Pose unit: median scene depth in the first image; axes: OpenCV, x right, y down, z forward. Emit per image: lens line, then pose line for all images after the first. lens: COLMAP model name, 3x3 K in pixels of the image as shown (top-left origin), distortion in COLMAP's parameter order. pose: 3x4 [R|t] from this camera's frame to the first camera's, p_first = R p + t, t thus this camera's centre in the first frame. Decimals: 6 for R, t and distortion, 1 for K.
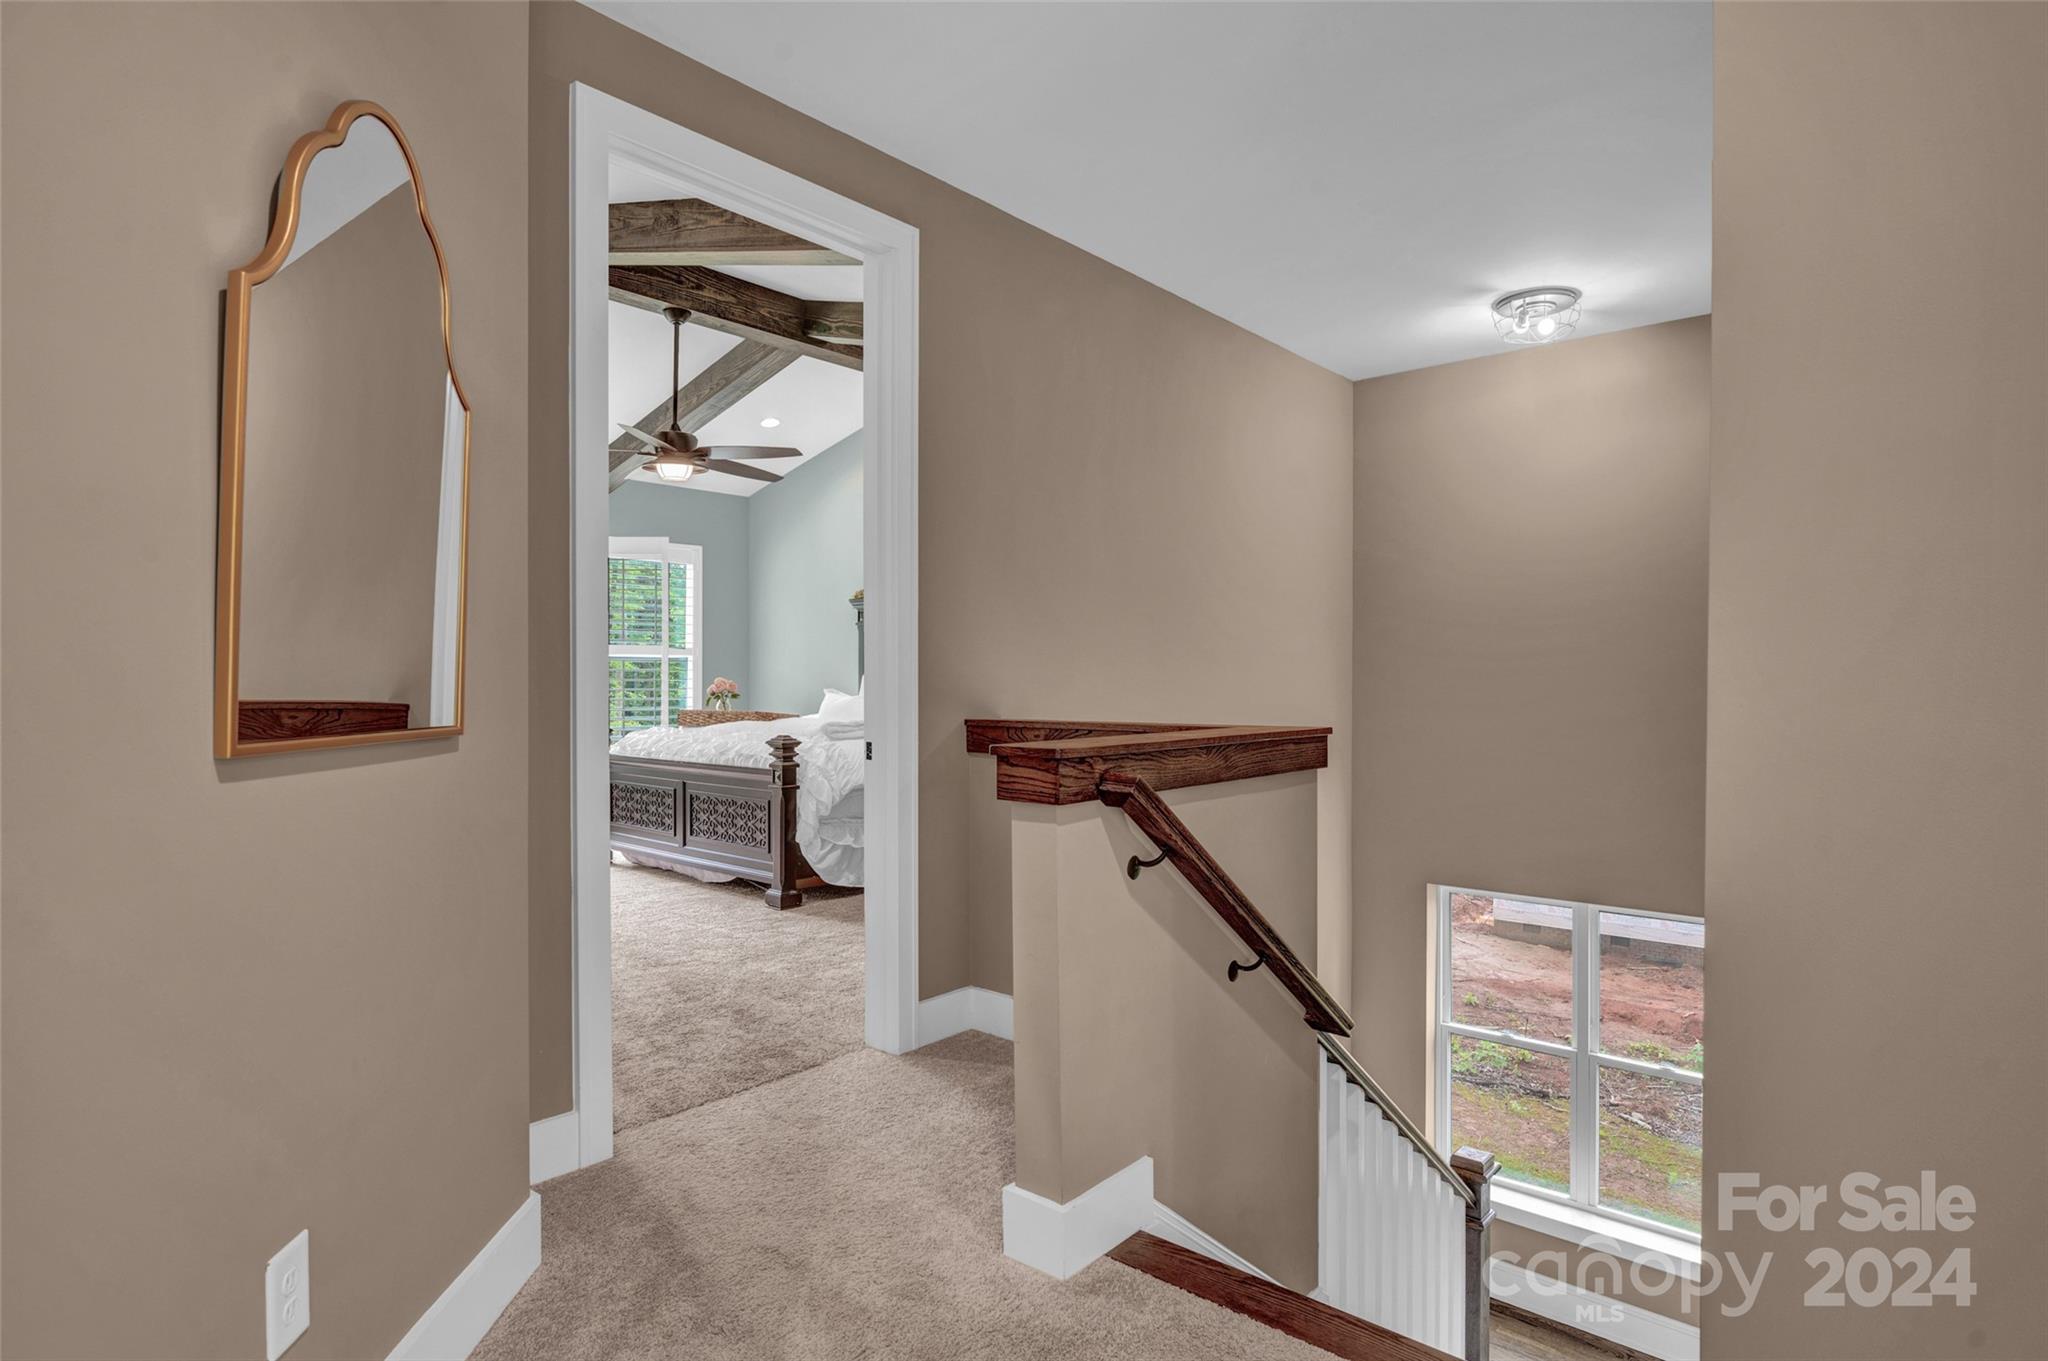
lens RADIAL K [[1059.7, 0, 1019.4], [0, 1059.7, 683.2], [0, 0, 1]] dist [-0.004305, -0.000301]
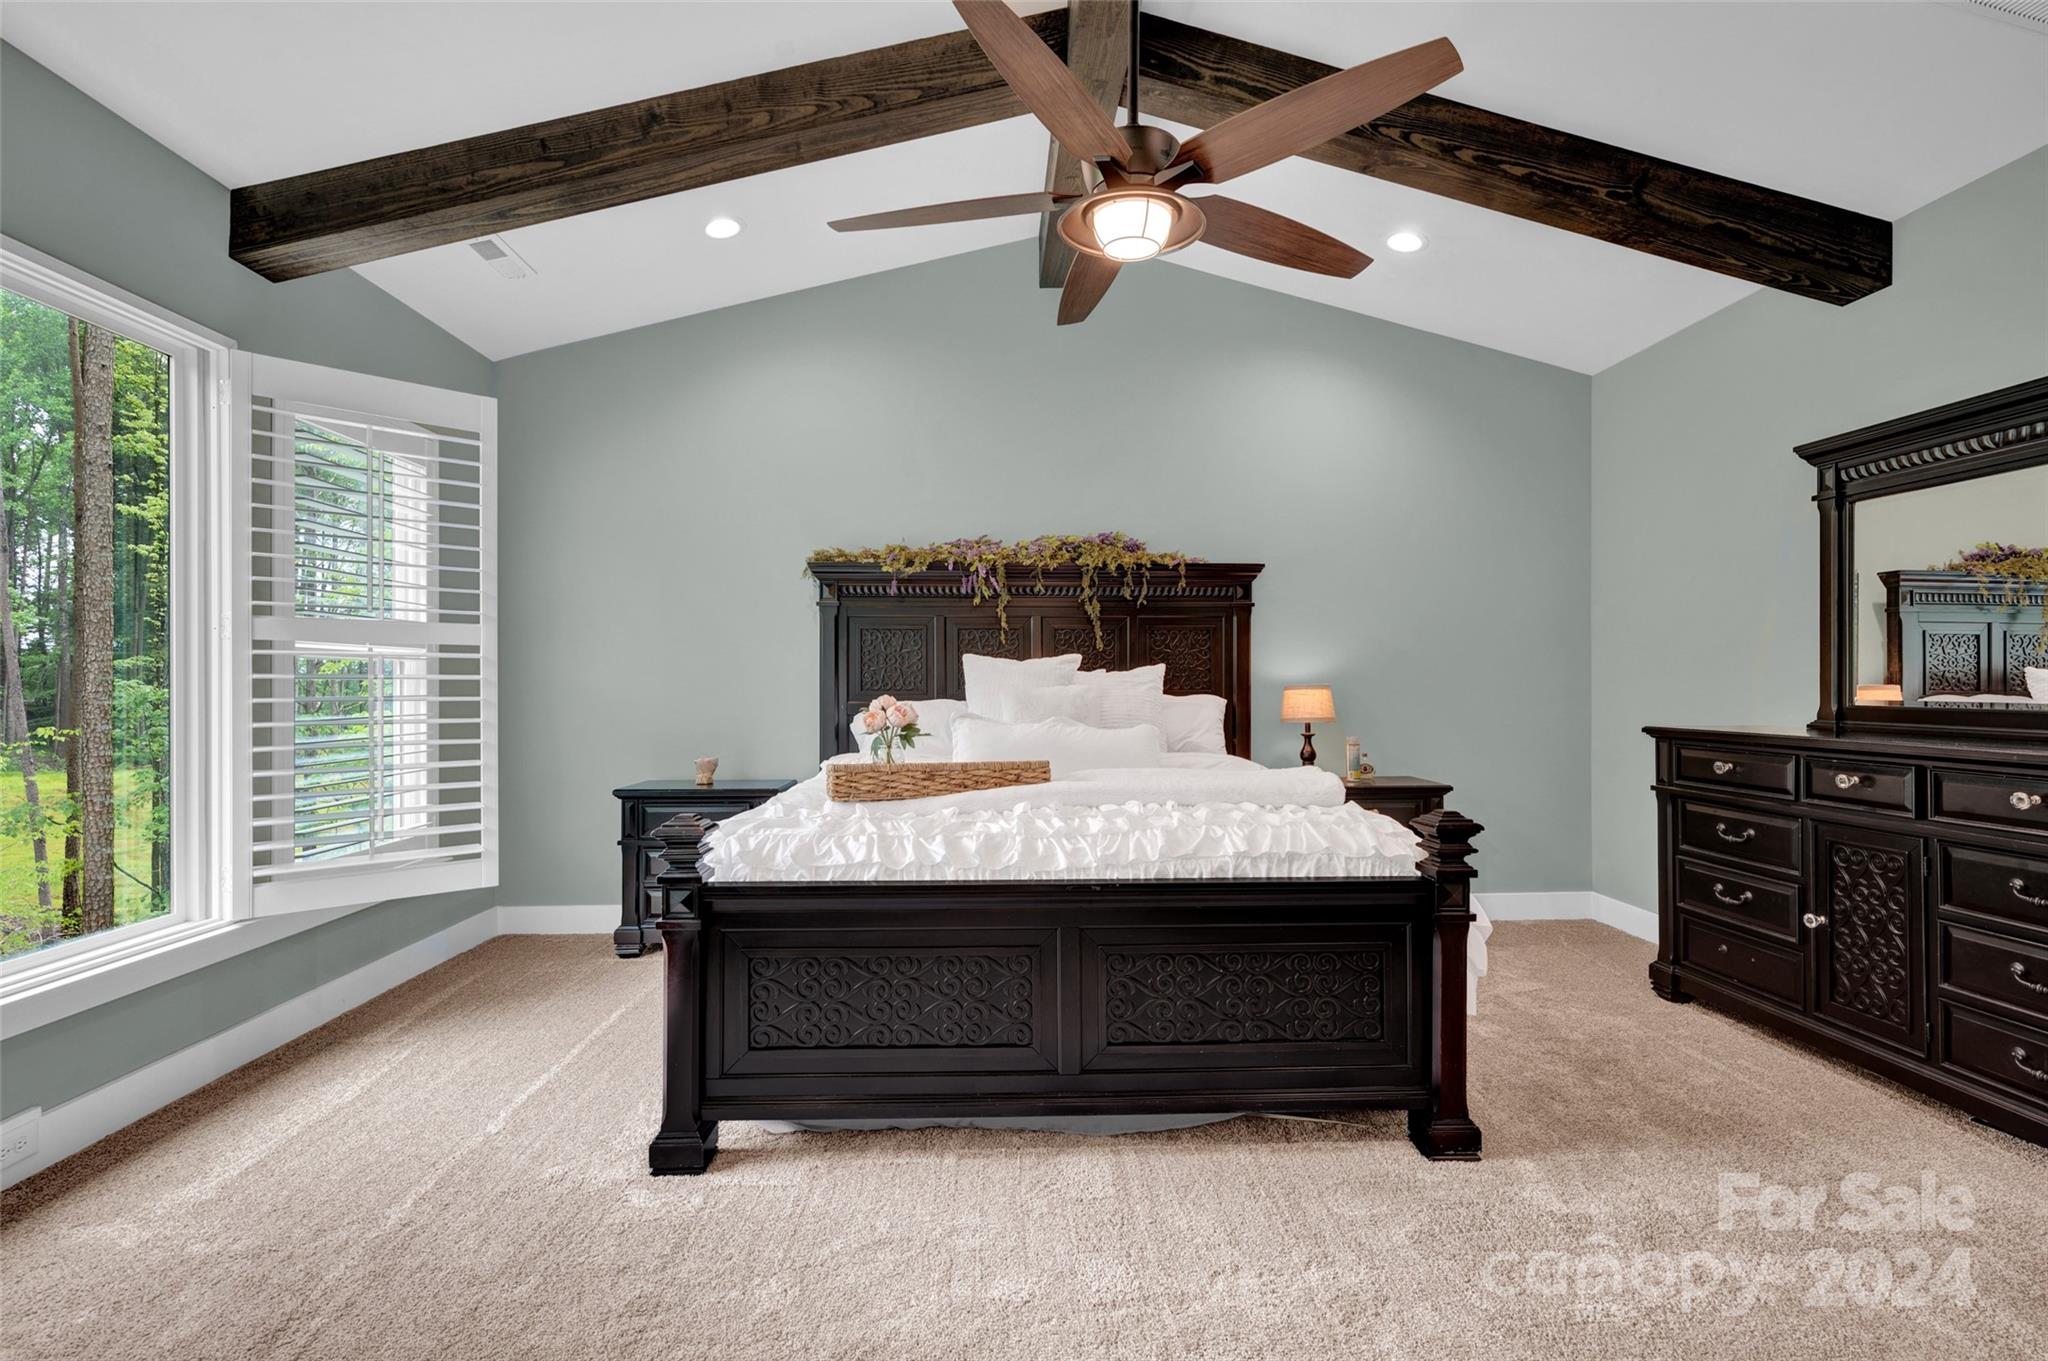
lens RADIAL K [[943.2, 0, 1024.0], [0, 943.2, 680.5], [0, 0, 1]] dist [-0.000237, -0.000136]
pose [[0.721388, -0.002913, 0.692526, -0.618846], [0.002792, 0.999995, 0.001299, -0.015940], [-0.692526, 0.000996, 0.721392, 0.728982]]
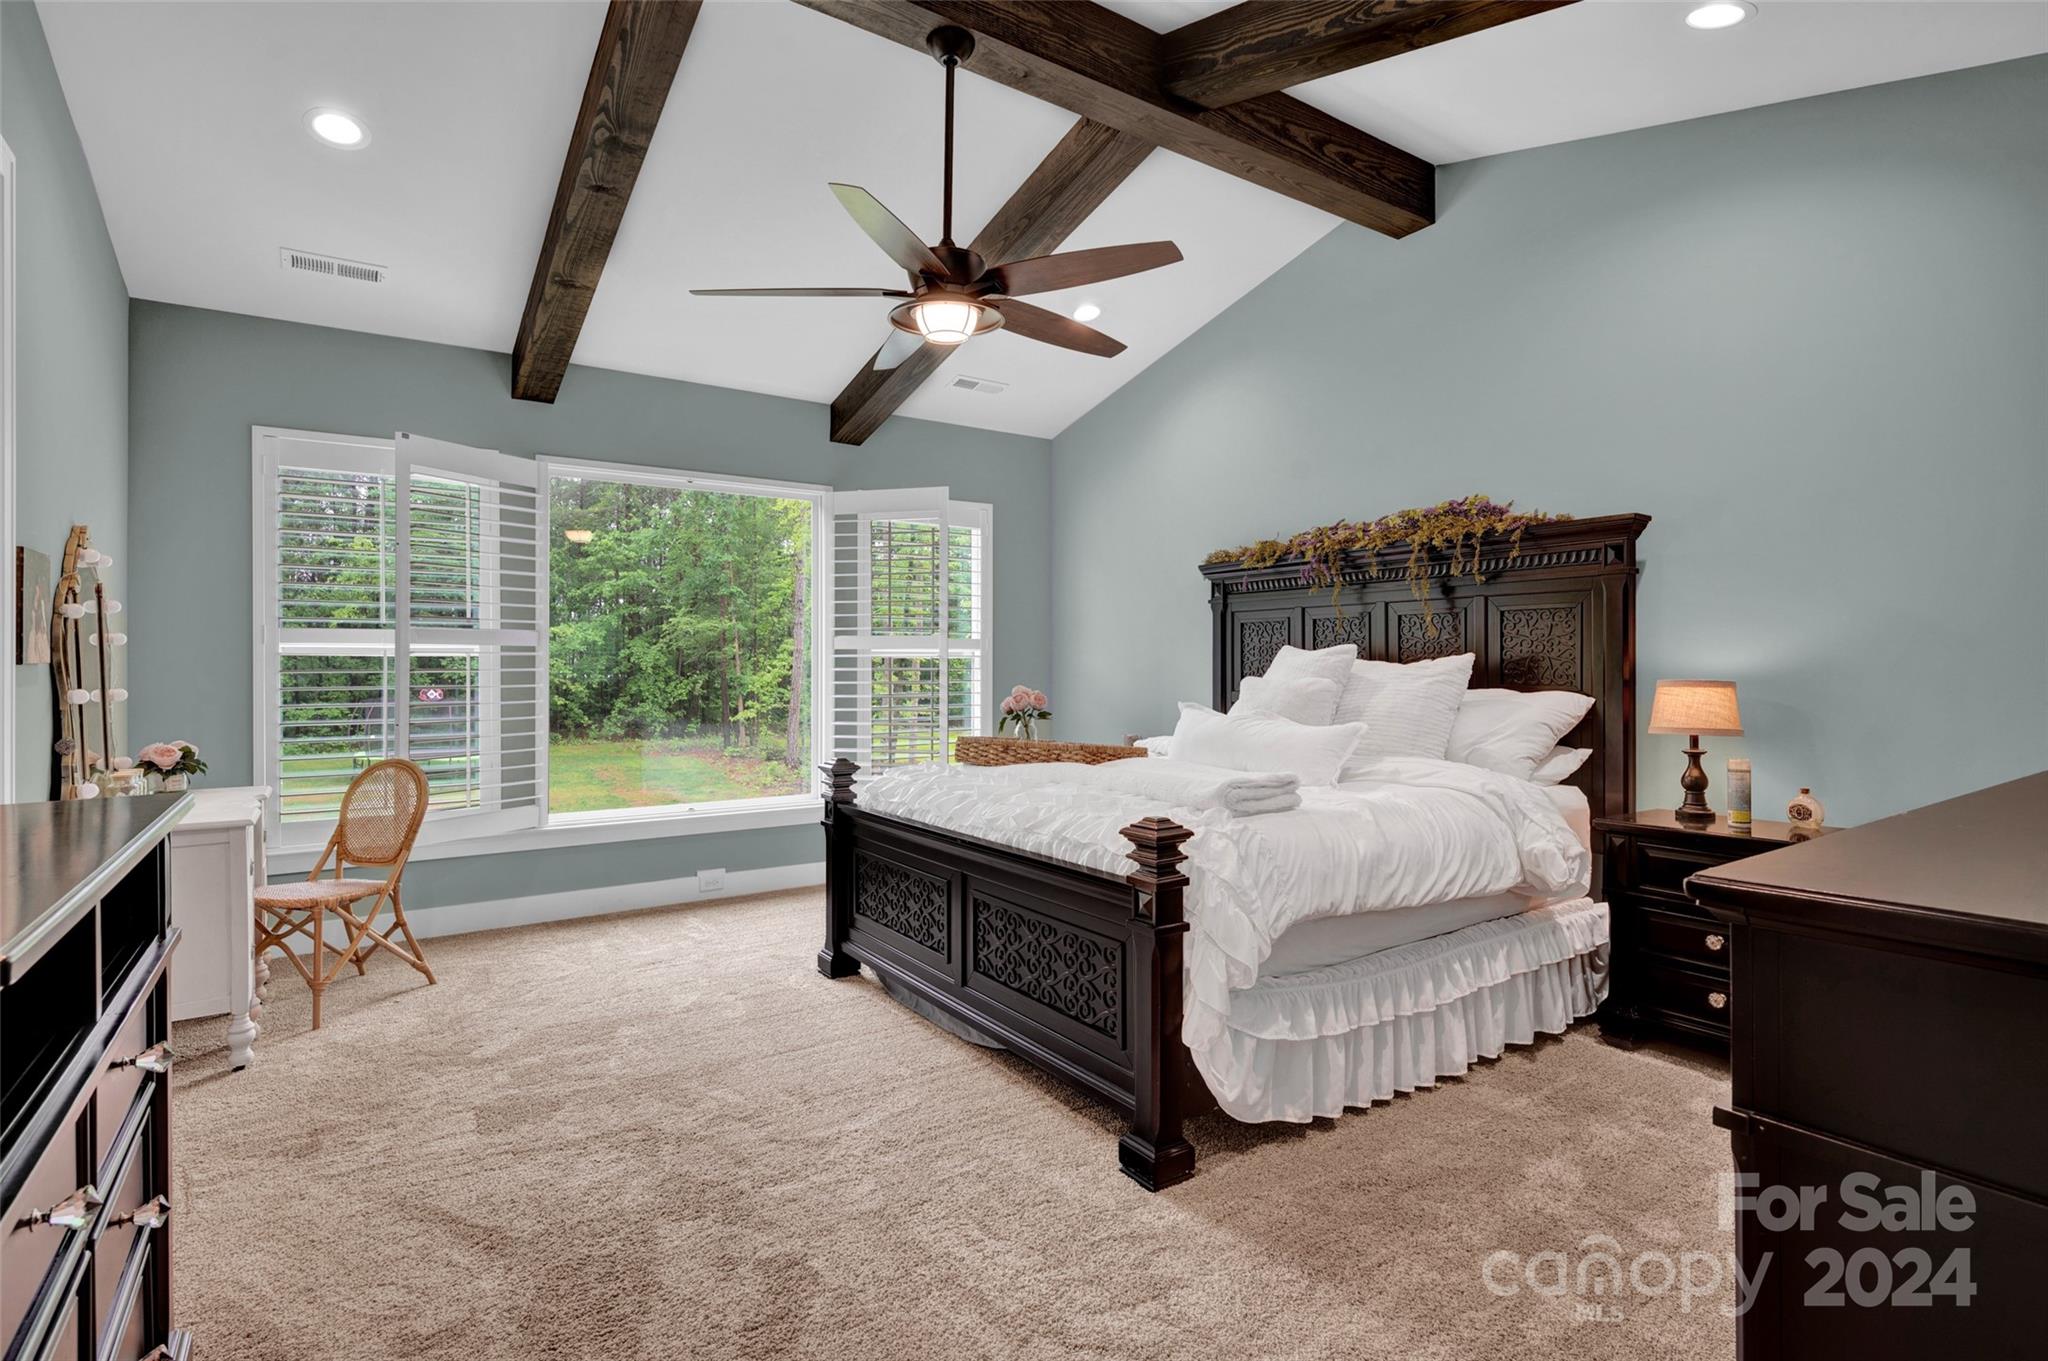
lens RADIAL K [[1006.3, 0, 1028.7], [0, 1006.3, 652.9], [0, 0, 1]] dist [-0.002191, -0.000863]
pose [[0.968193, -0.005970, -0.250133, -0.146563], [0.001425, 0.999831, -0.018347, -0.016085], [0.250200, 0.017407, 0.968038, 0.482742]]
